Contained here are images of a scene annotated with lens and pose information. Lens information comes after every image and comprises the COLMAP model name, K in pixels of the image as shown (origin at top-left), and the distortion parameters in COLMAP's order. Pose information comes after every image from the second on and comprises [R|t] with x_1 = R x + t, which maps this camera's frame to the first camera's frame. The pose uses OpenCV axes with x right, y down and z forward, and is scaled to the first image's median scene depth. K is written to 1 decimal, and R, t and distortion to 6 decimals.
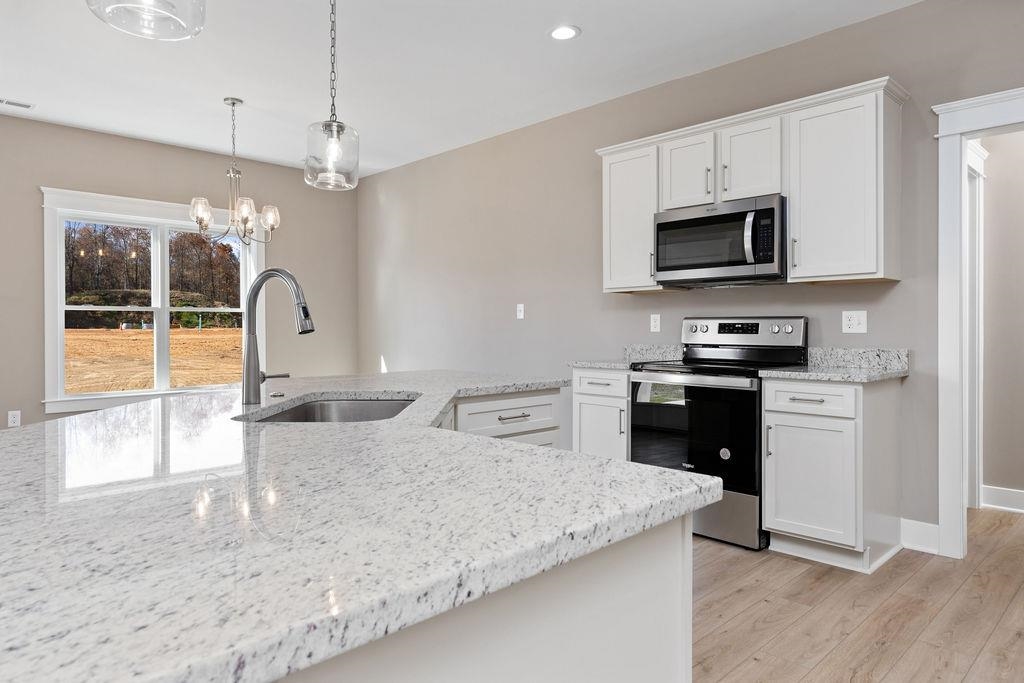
lens RADIAL K [[651.5, 0, 508.3], [0, 651.5, 327.1], [0, 0, 1]] dist [0.000581, 0.002016]
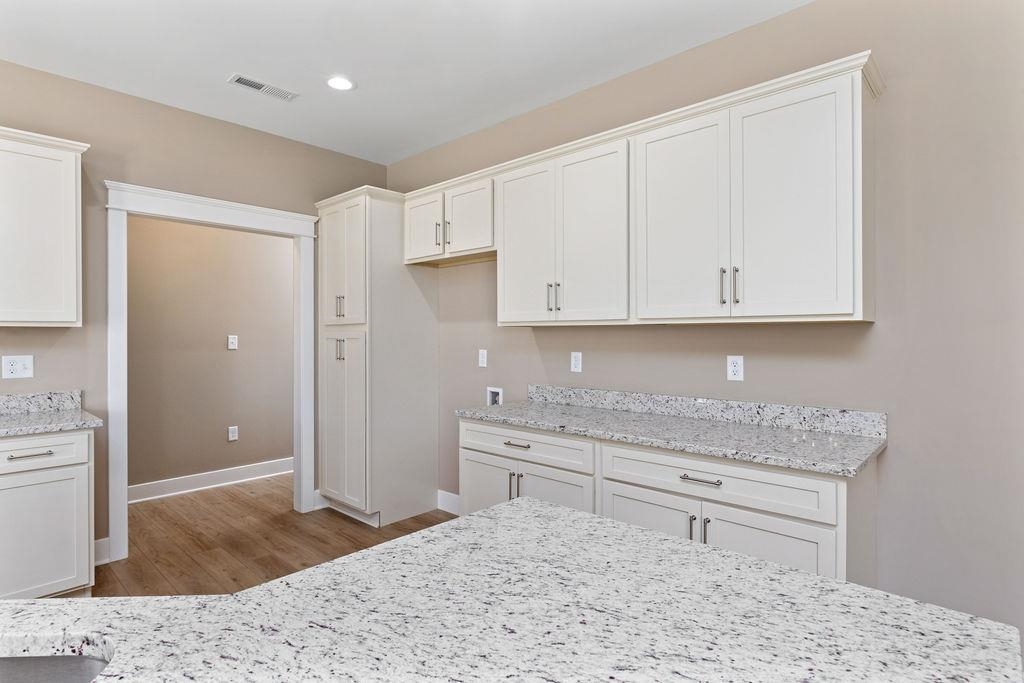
lens RADIAL K [[526.7, 0, 503.1], [0, 526.7, 338.9], [0, 0, 1]] dist [0.001057, -0.000221]
pose [[-0.040260, -0.008570, 0.999152, -1.642966], [0.002121, 0.999960, 0.008662, -0.310502], [-0.999187, 0.002468, -0.040241, 1.663081]]
